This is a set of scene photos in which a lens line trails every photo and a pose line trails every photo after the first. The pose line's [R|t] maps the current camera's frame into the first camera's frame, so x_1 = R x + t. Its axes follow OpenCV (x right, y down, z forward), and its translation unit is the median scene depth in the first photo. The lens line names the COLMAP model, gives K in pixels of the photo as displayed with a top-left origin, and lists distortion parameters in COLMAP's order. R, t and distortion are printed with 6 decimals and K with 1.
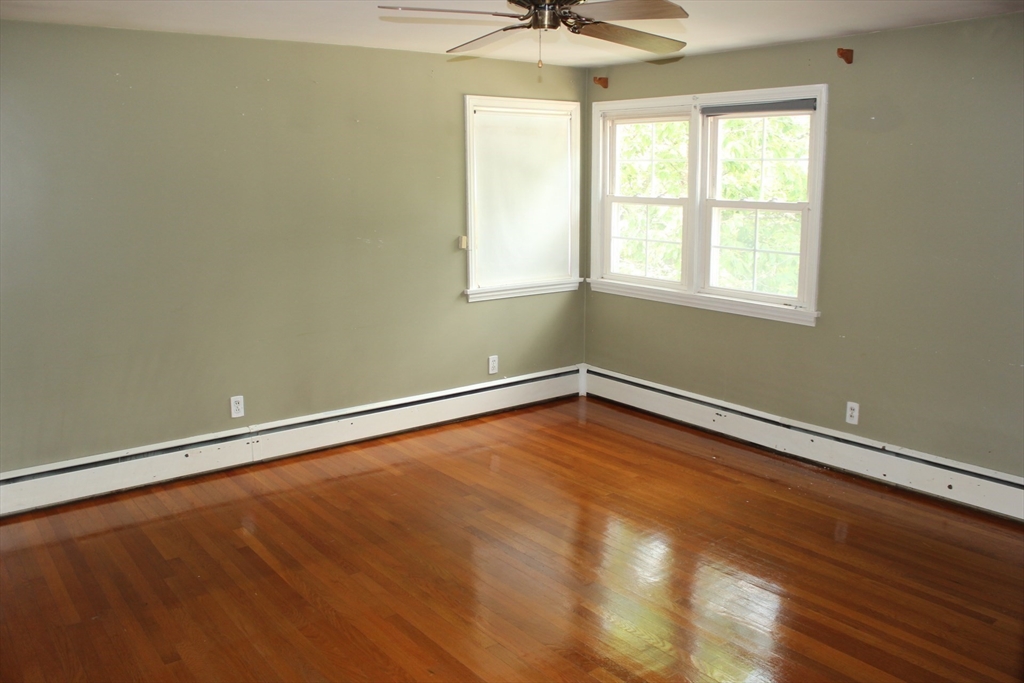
lens RADIAL K [[865.4, 0, 512.7], [0, 865.4, 359.3], [0, 0, 1]] dist [-0.158654, 0.147887]
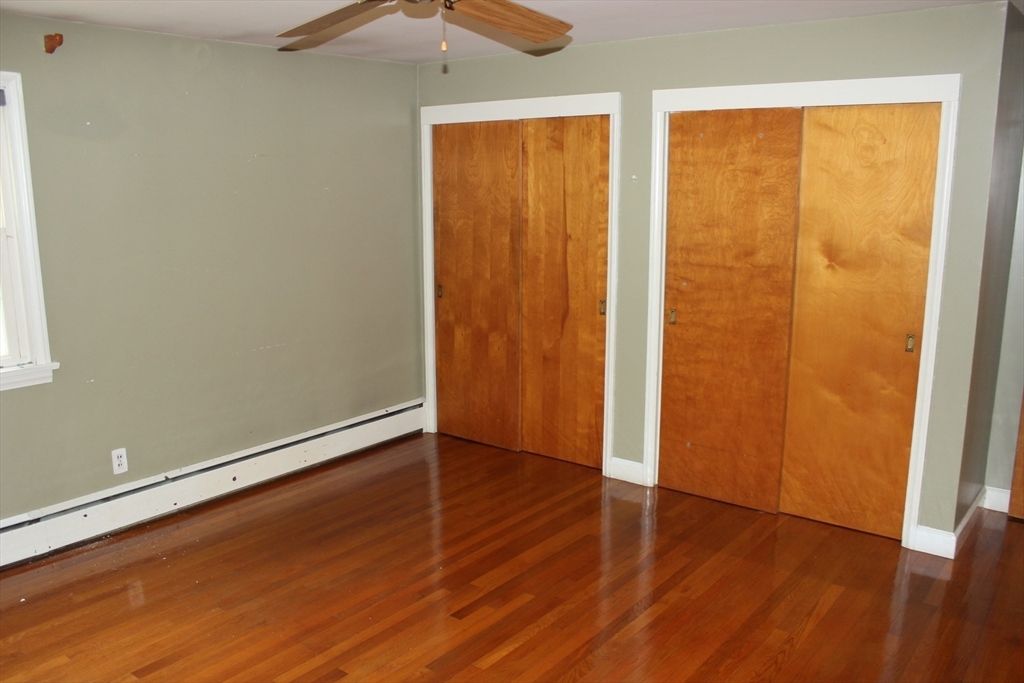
lens RADIAL K [[865.4, 0, 512.7], [0, 865.4, 359.3], [0, 0, 1]] dist [-0.158654, 0.147887]
pose [[-0.236084, -0.195088, 0.951948, -0.506780], [0.217067, 0.944298, 0.247353, -0.164275], [-0.947178, 0.265033, -0.180586, 0.755979]]
